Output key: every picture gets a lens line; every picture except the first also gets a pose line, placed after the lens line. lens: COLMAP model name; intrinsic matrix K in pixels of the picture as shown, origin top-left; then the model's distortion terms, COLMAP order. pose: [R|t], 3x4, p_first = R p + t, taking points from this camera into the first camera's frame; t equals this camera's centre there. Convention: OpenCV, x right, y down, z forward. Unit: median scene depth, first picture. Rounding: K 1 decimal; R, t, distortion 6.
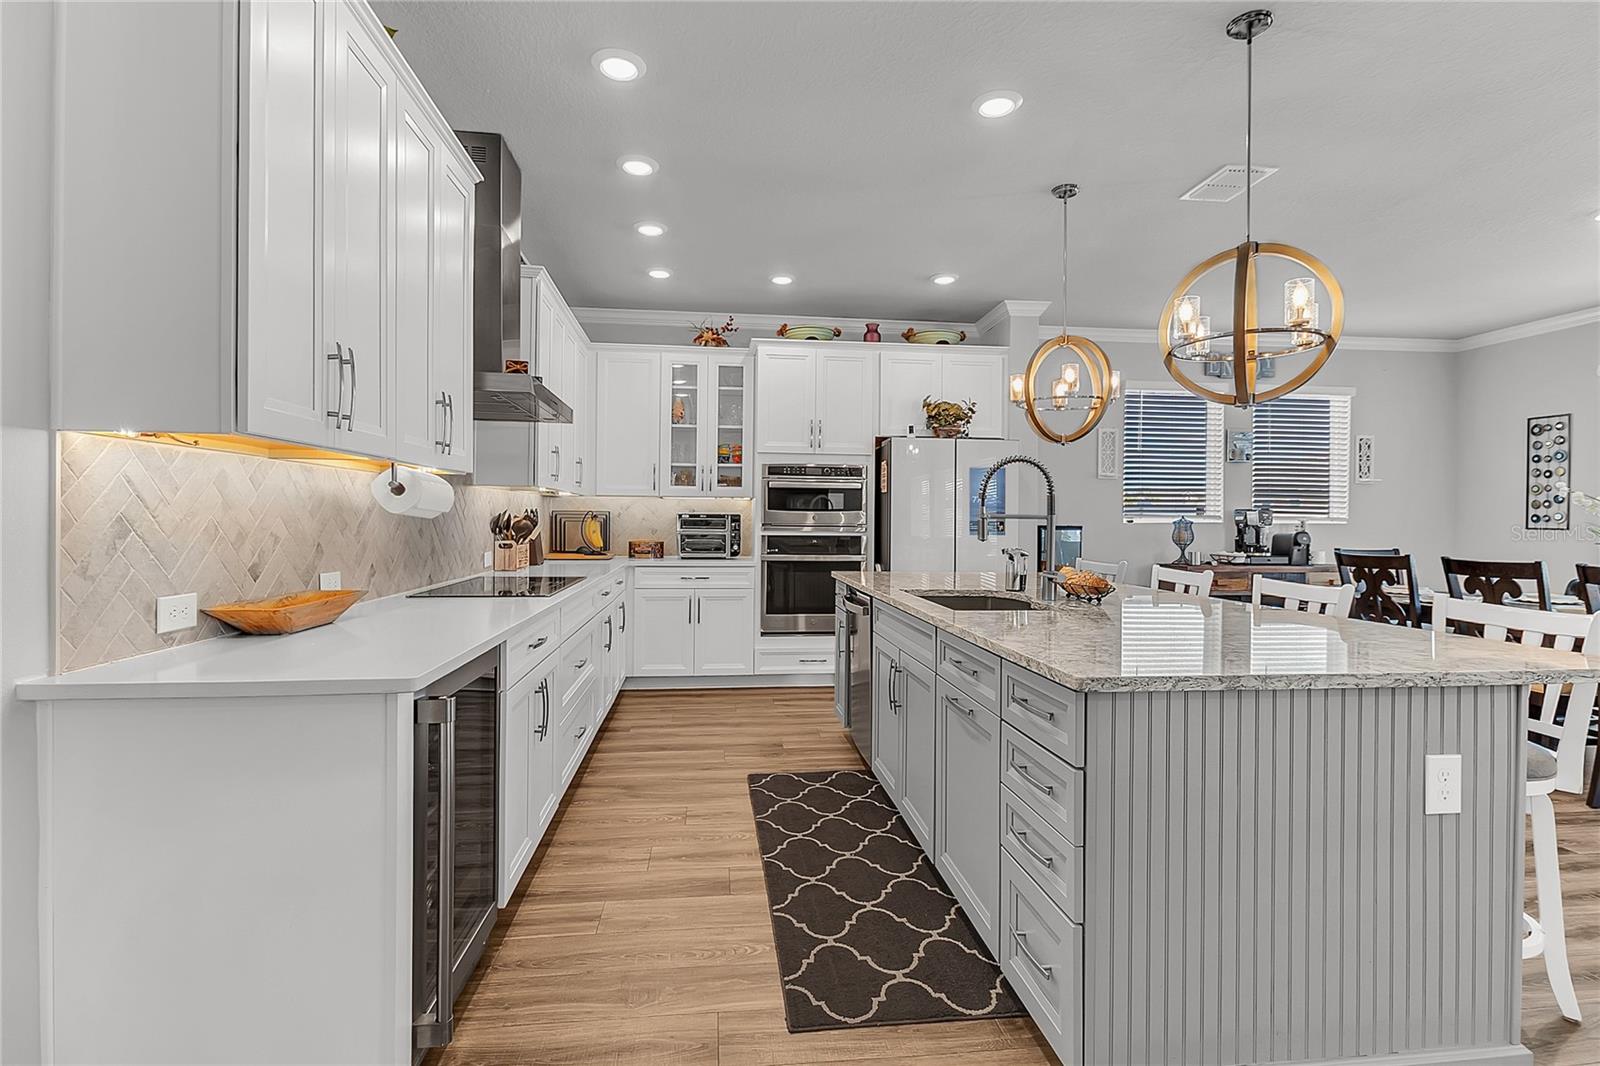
lens RADIAL K [[754.8, 0, 817.3], [0, 754.8, 527.0], [0, 0, 1]] dist [0.016240, 0.000860]
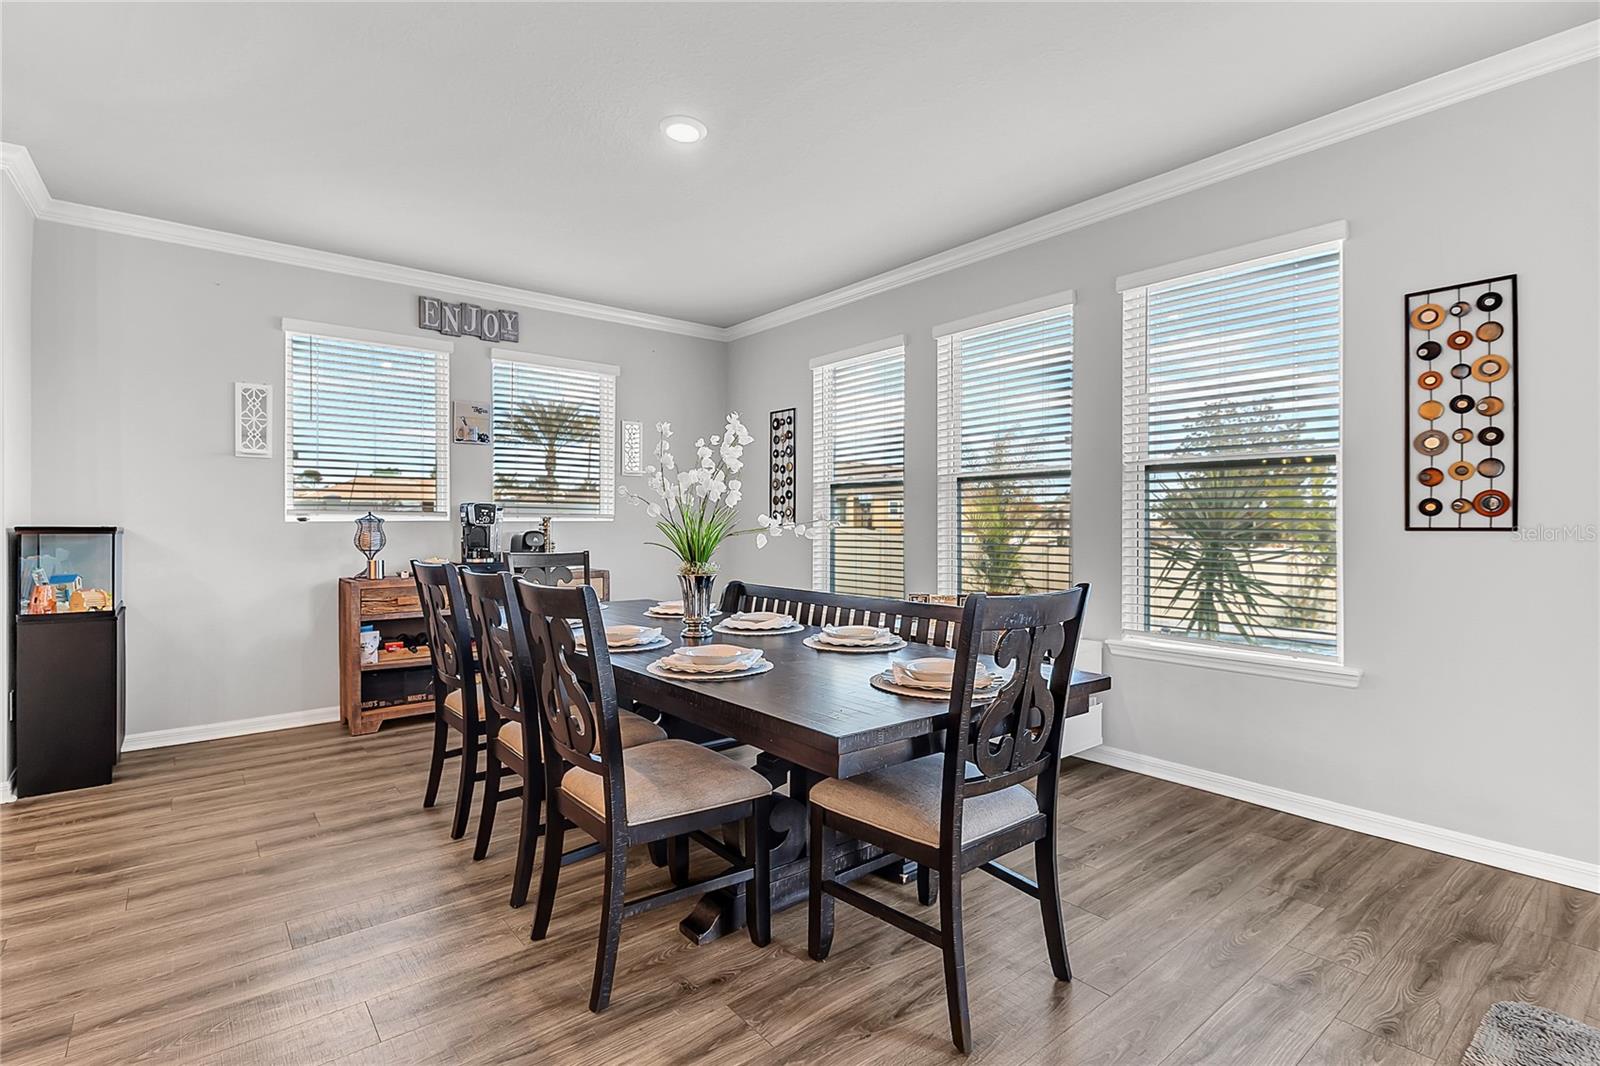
lens RADIAL K [[754.8, 0, 817.3], [0, 754.8, 527.0], [0, 0, 1]] dist [0.016240, 0.000860]
pose [[0.529850, -0.013189, 0.847989, 0.151598], [0.011305, 0.999900, 0.008487, -0.002951], [-0.848016, 0.005090, 0.529946, 0.447530]]
